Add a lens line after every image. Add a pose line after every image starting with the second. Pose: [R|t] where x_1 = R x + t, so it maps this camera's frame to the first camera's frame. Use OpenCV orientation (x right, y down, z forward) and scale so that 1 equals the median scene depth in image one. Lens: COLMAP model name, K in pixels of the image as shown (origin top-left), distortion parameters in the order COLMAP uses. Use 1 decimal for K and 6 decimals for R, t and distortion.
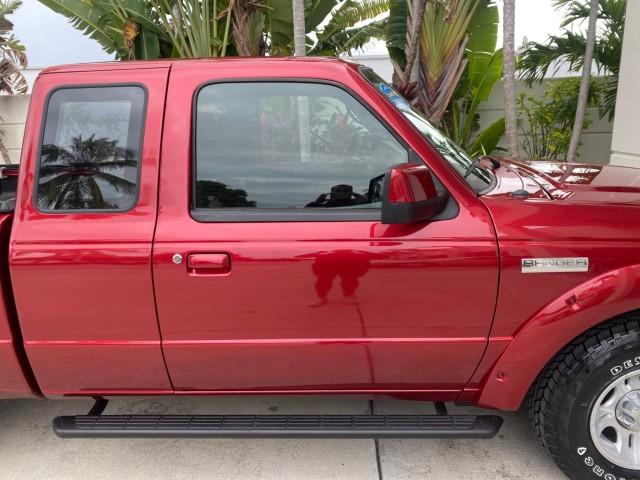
lens RADIAL K [[477.3, 0, 322.2], [0, 477.3, 237.7], [0, 0, 1]] dist [0.001506, 0.005000]
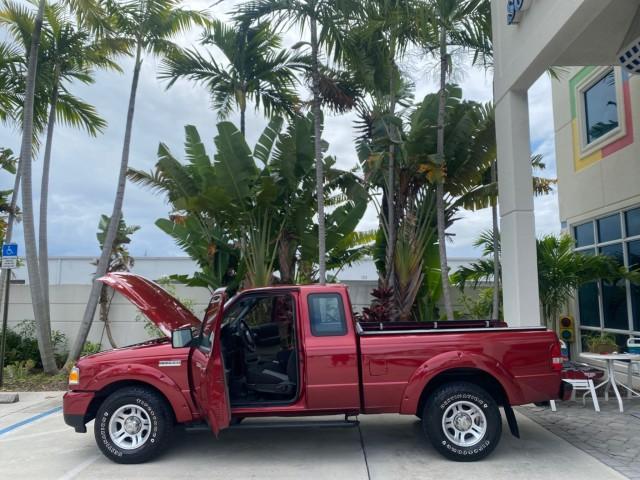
lens RADIAL K [[495.7, 0, 319.9], [0, 495.7, 237.6], [0, 0, 1]] dist [0.030247, -0.004773]
pose [[0.999467, 0.032376, -0.004200, -0.039620], [-0.031615, 0.927705, -0.371974, 0.137974], [-0.008147, 0.371908, 0.928234, -0.561038]]
